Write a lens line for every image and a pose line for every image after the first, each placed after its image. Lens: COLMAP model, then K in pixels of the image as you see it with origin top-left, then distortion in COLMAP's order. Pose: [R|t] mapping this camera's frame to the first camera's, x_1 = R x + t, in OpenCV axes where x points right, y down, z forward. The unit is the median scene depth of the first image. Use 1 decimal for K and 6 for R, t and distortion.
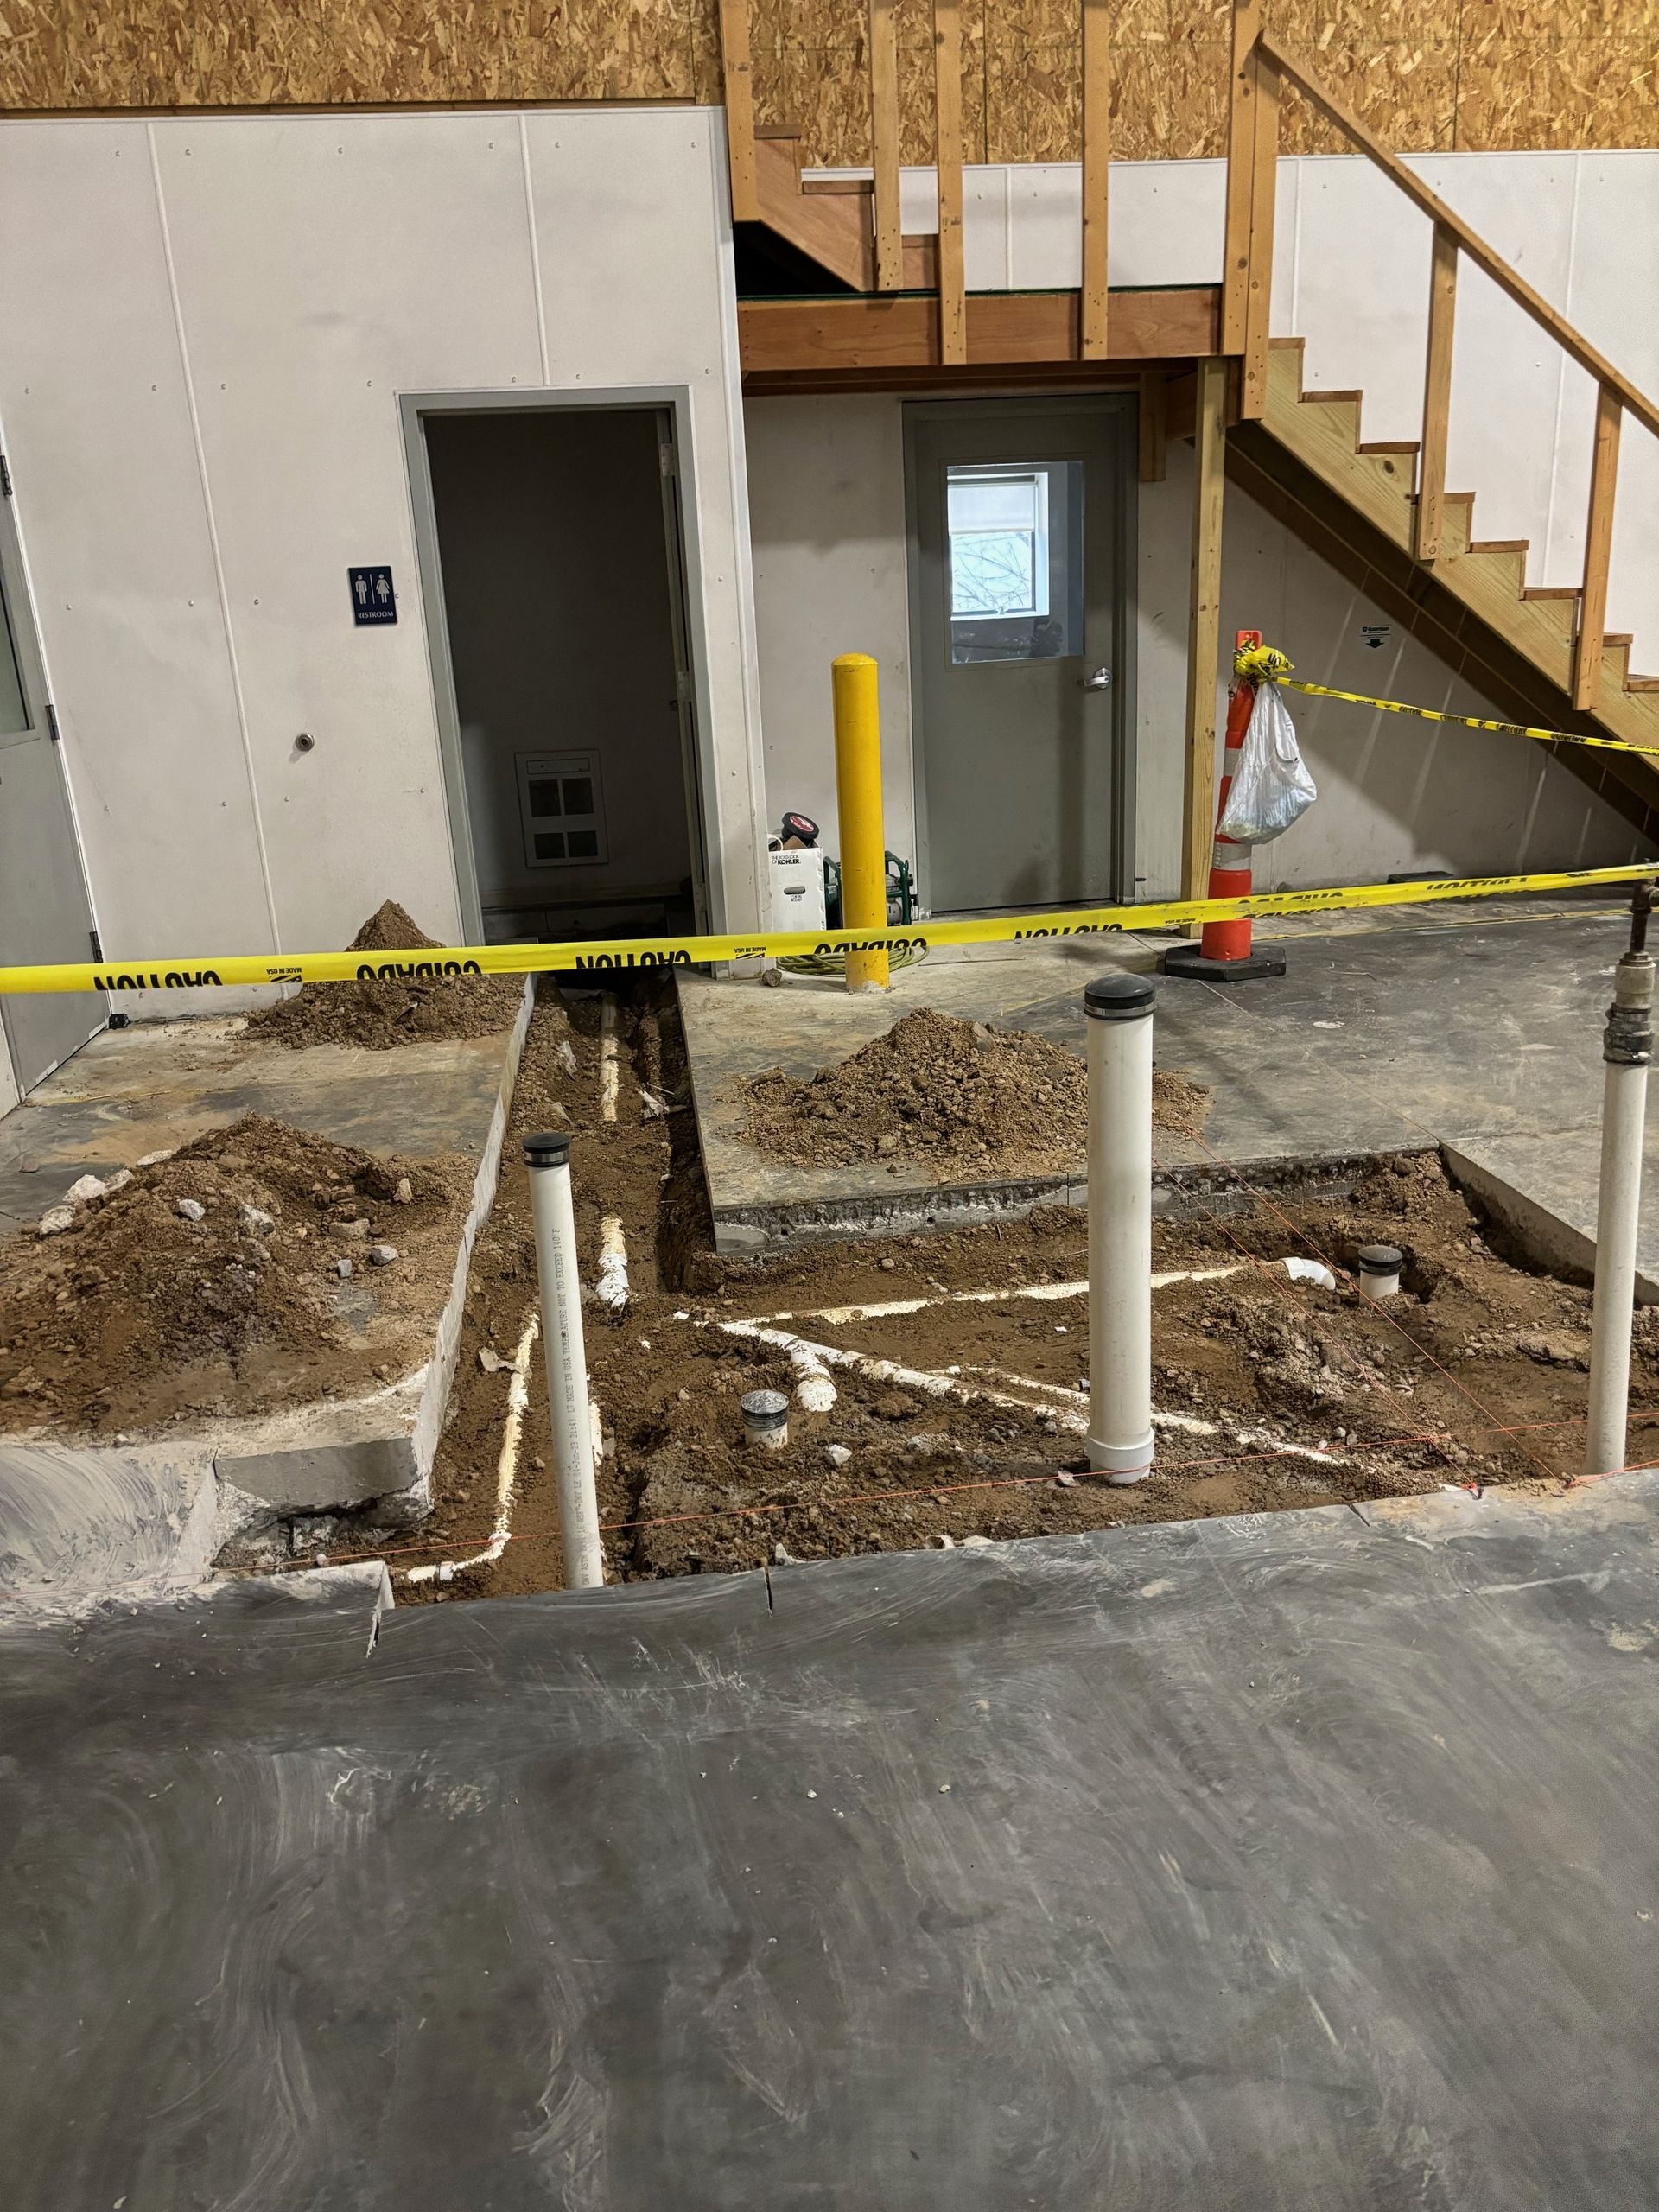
lens RADIAL K [[1665.9, 0, 827.8], [0, 1665.9, 1114.5], [0, 0, 1]] dist [0.048164, -0.054066]
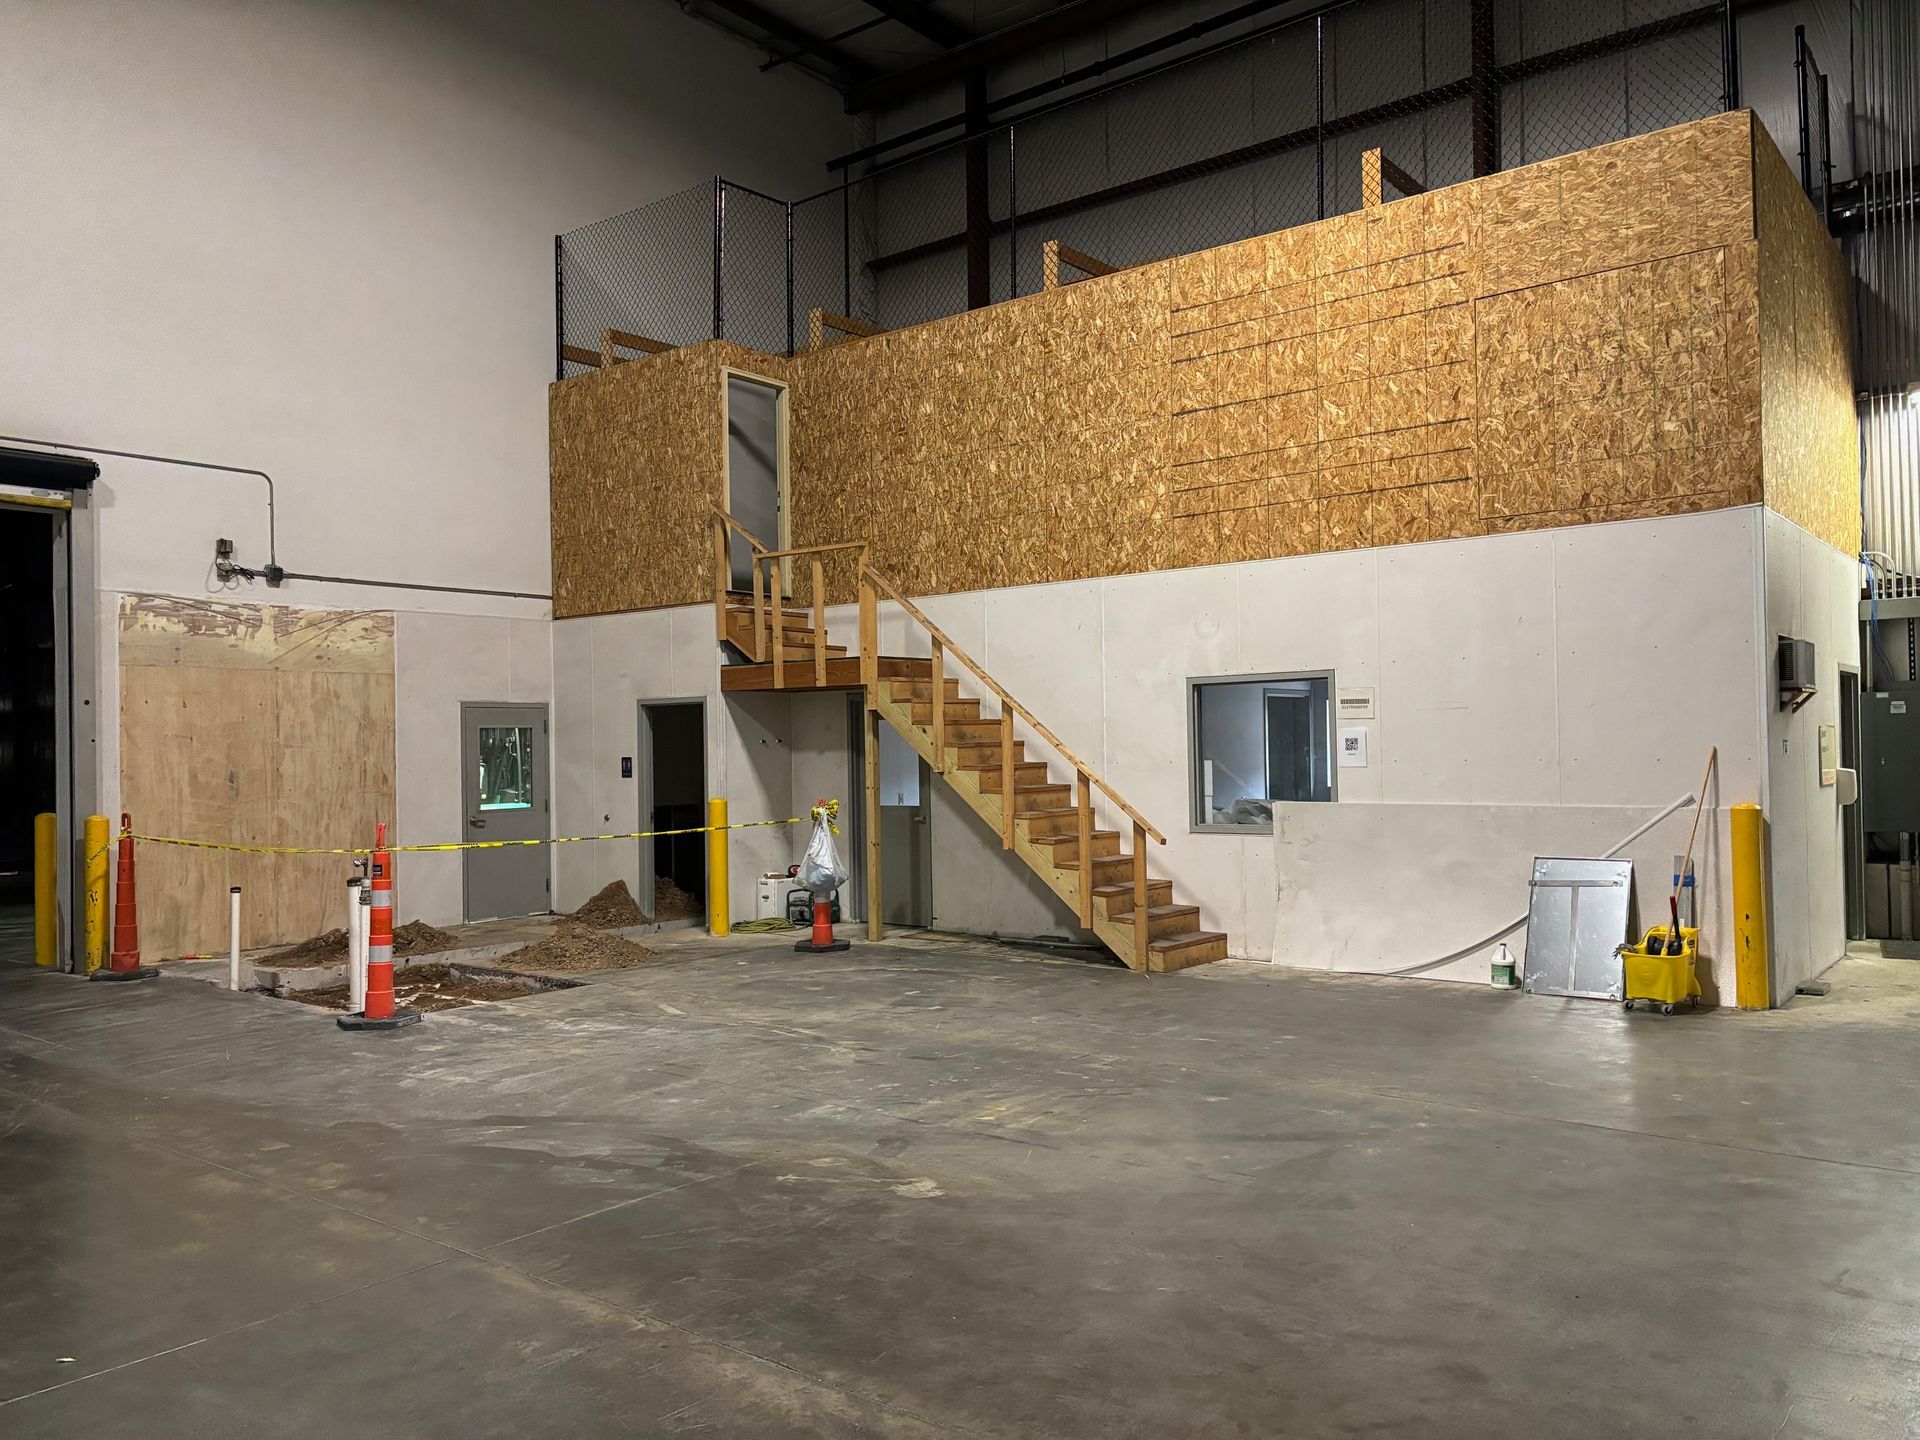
lens RADIAL K [[1446.0, 0, 963.7], [0, 1446.0, 721.6], [0, 0, 1]] dist [0.048164, -0.054066]
pose [[0.694505, 0.022717, -0.719129, 1.809794], [-0.233585, 0.952480, -0.195498, -0.047776], [0.680515, 0.303752, 0.666809, -0.222903]]
